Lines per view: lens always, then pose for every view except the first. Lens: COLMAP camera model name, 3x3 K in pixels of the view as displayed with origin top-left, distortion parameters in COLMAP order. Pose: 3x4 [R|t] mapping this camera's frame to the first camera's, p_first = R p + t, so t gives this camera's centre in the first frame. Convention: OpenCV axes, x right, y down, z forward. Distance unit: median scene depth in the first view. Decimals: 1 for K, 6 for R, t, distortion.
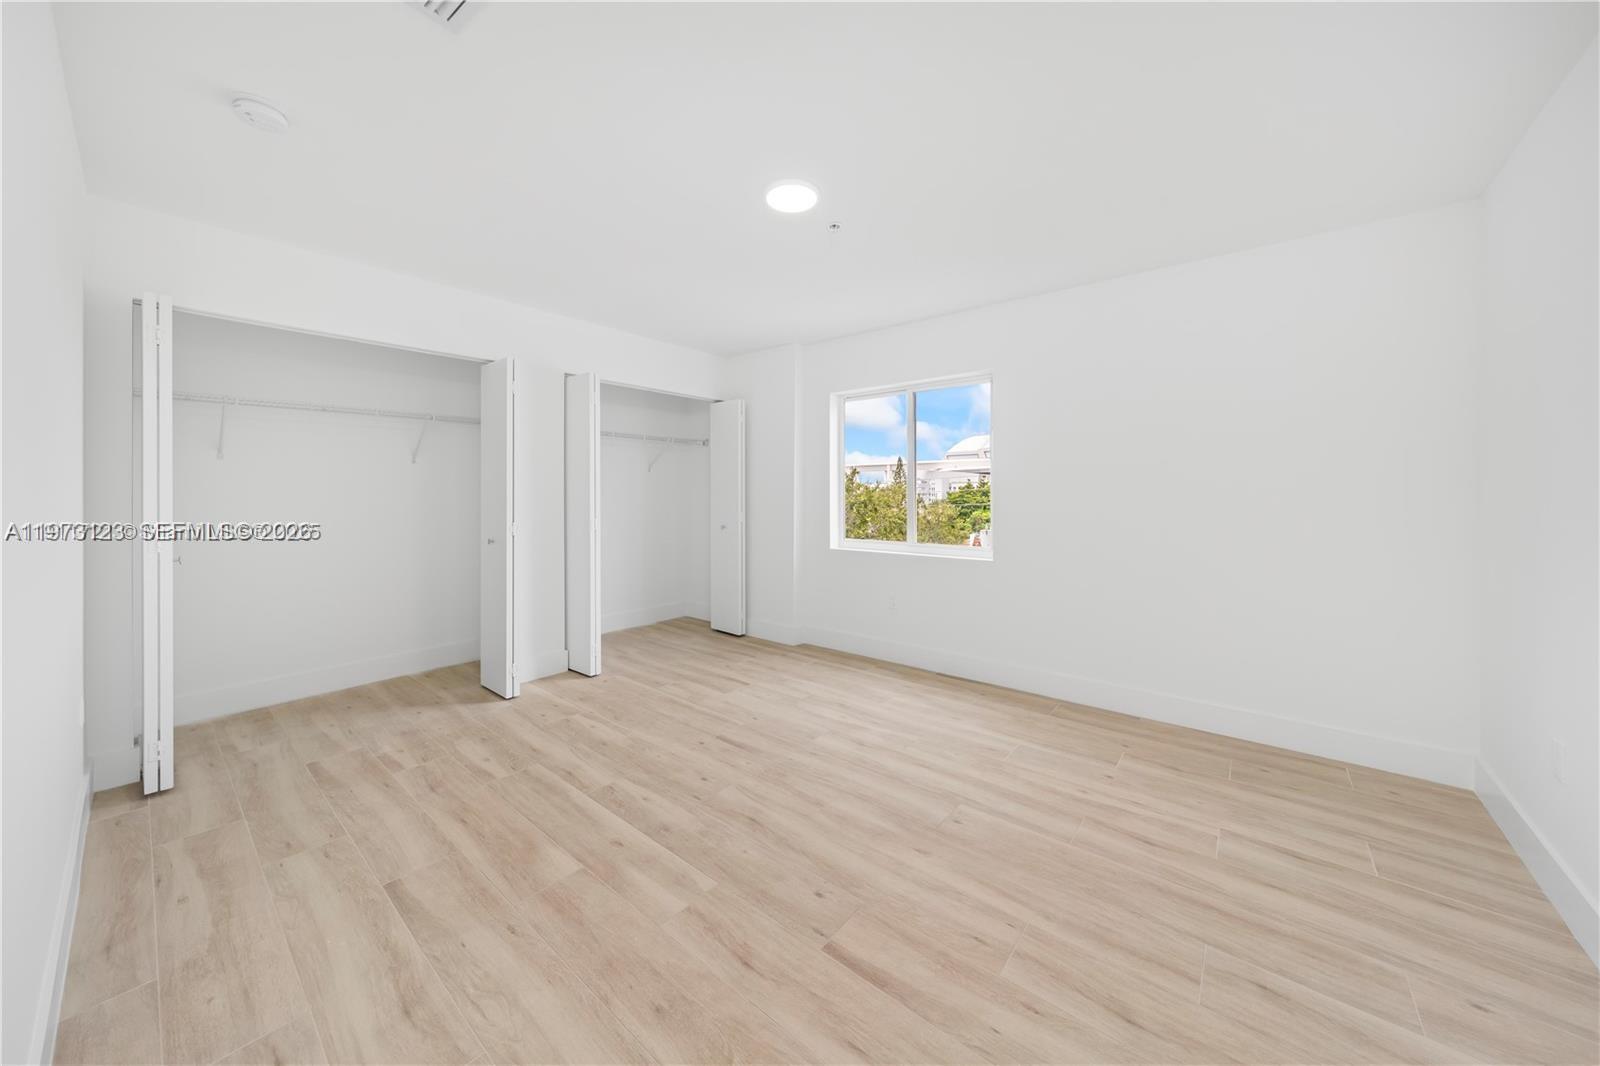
lens RADIAL K [[554.1, 0, 809.6], [0, 554.1, 493.4], [0, 0, 1]] dist [-0.004338, 0.000486]
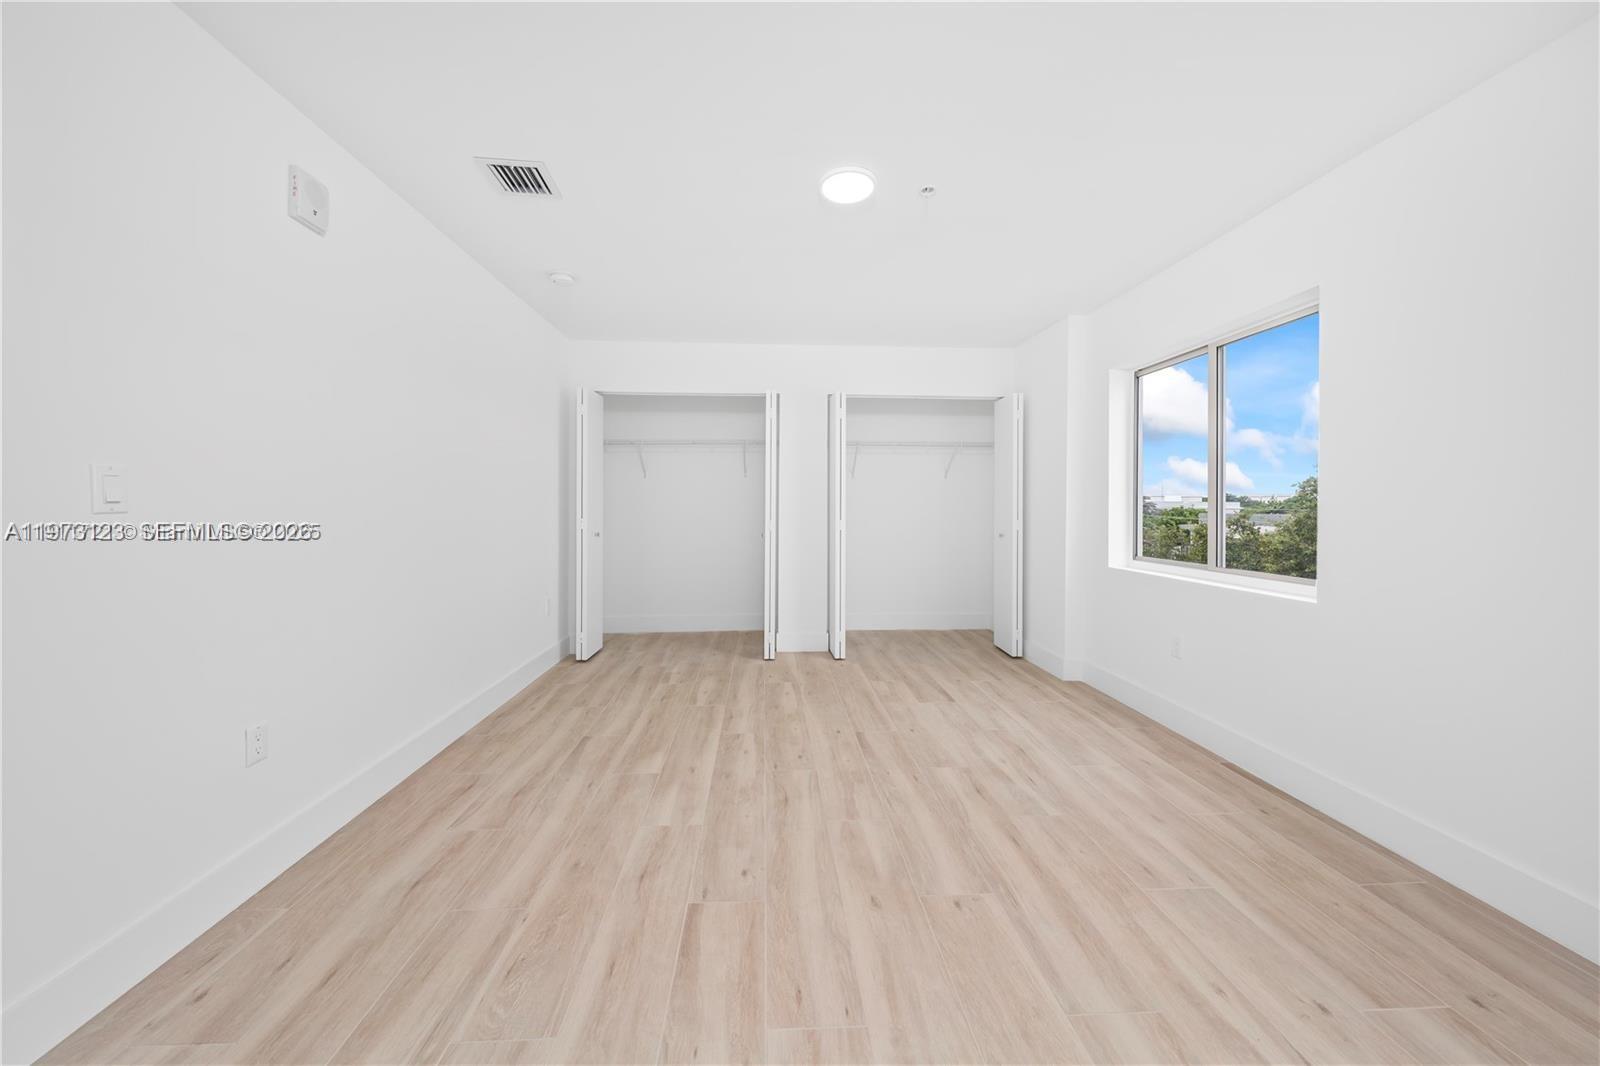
lens RADIAL K [[554.1, 0, 789.6], [0, 554.1, 508.6], [0, 0, 1]] dist [-0.004338, 0.000486]
pose [[0.672785, 0.006511, -0.739809, 0.603778], [-0.003170, 0.999977, 0.005918, 0.024355], [0.739831, -0.001636, 0.672790, 0.261559]]
